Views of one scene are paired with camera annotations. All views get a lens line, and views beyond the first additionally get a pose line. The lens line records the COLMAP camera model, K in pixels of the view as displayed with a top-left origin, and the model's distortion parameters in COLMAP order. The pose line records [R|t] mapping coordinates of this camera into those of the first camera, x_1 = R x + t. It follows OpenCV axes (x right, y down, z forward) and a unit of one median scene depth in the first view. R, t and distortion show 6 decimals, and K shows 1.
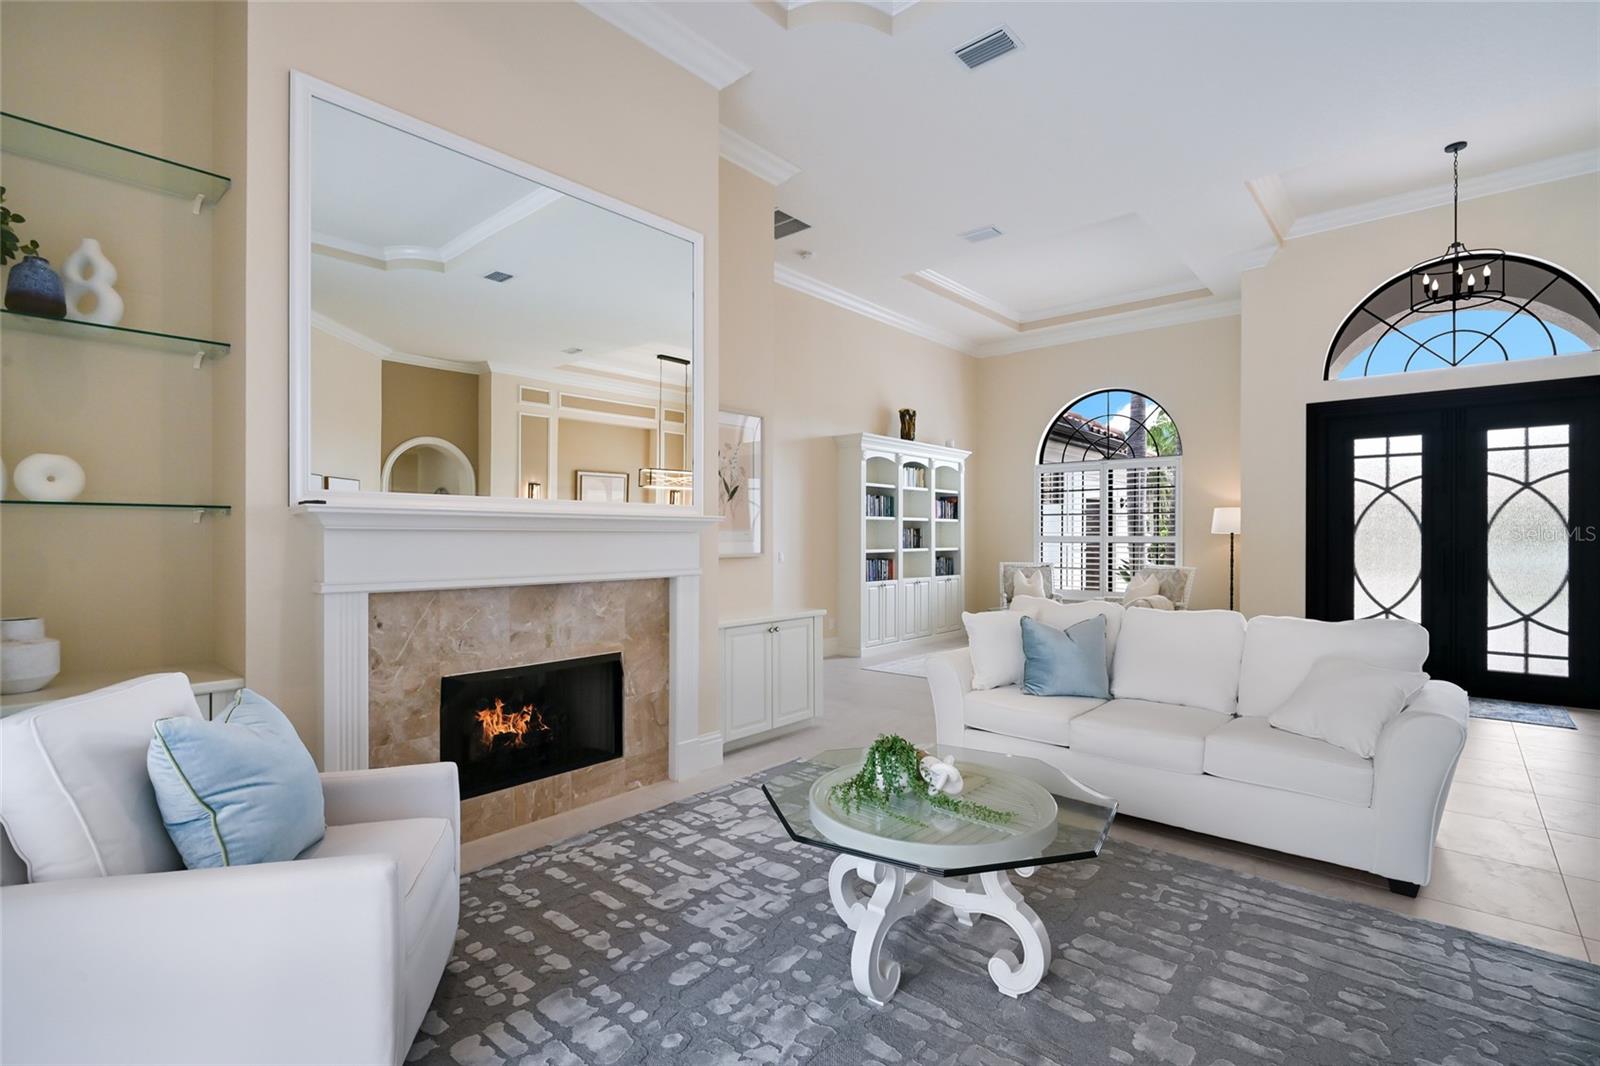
lens RADIAL K [[746.0, 0, 790.1], [0, 746.0, 539.8], [0, 0, 1]] dist [0.005025, -0.004732]
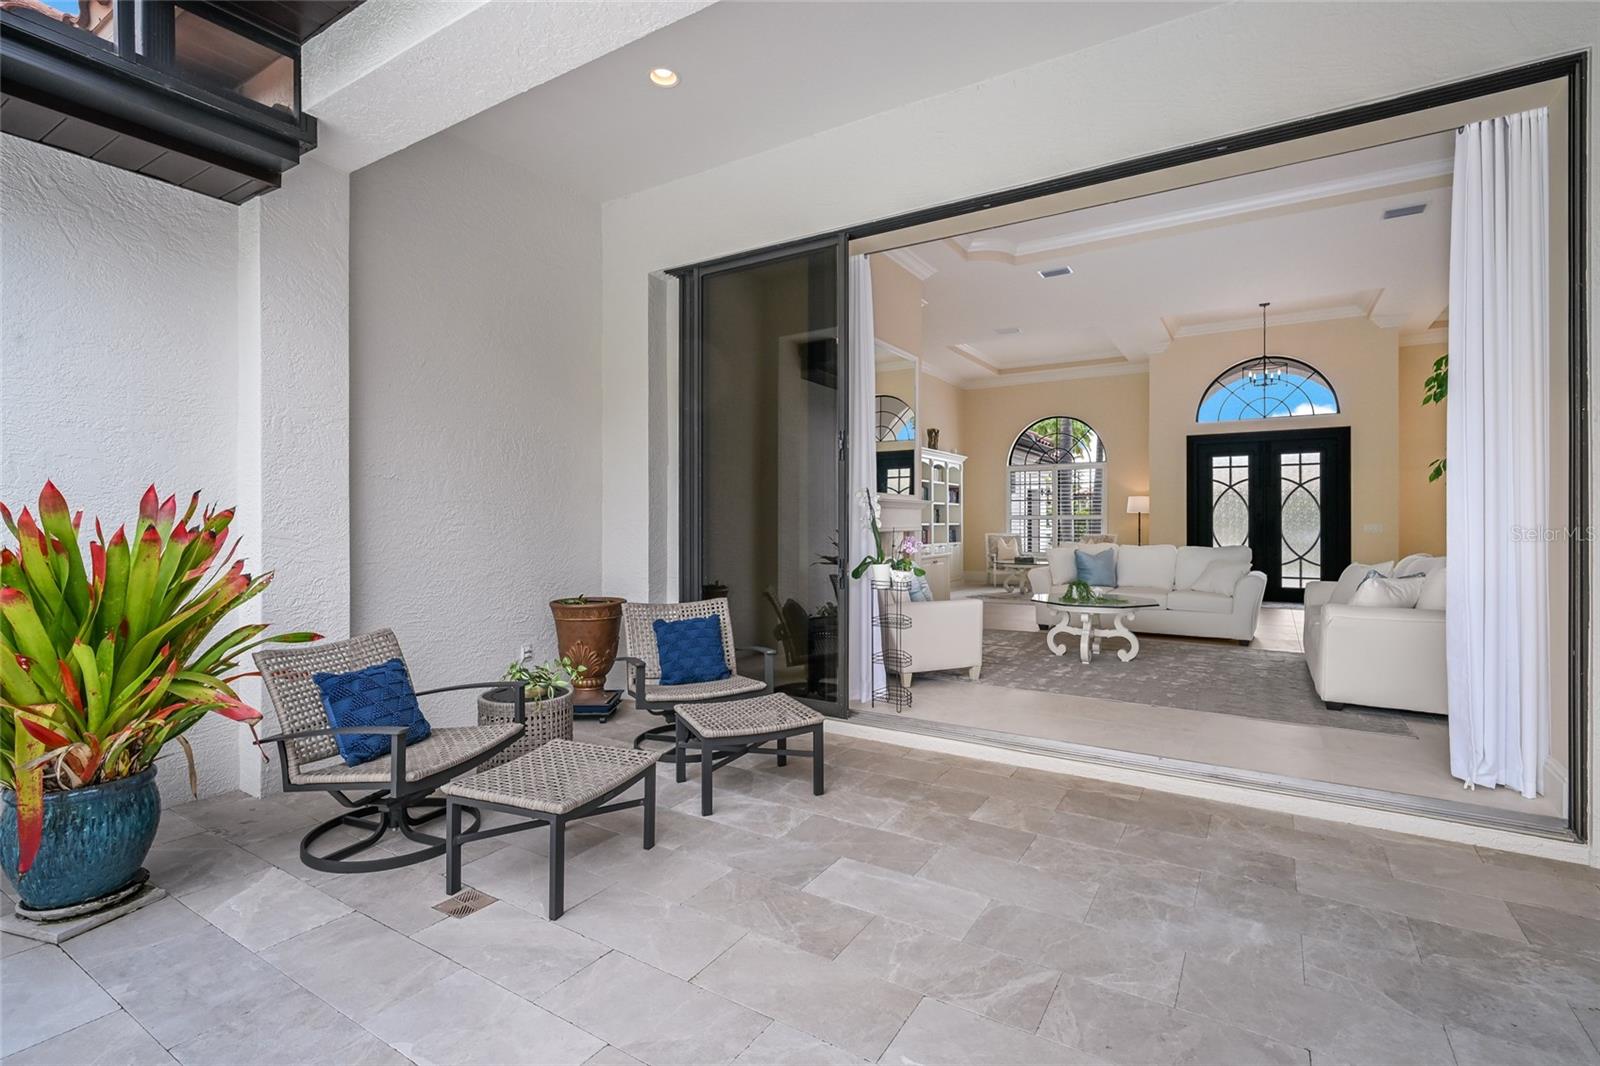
lens RADIAL K [[746.0, 0, 785.2], [0, 746.0, 522.1], [0, 0, 1]] dist [0.005025, -0.004732]
pose [[0.989138, -0.000995, 0.146989, -0.568017], [0.001792, 0.999984, -0.005292, 0.026711], [-0.146982, 0.005498, 0.989124, -0.668735]]
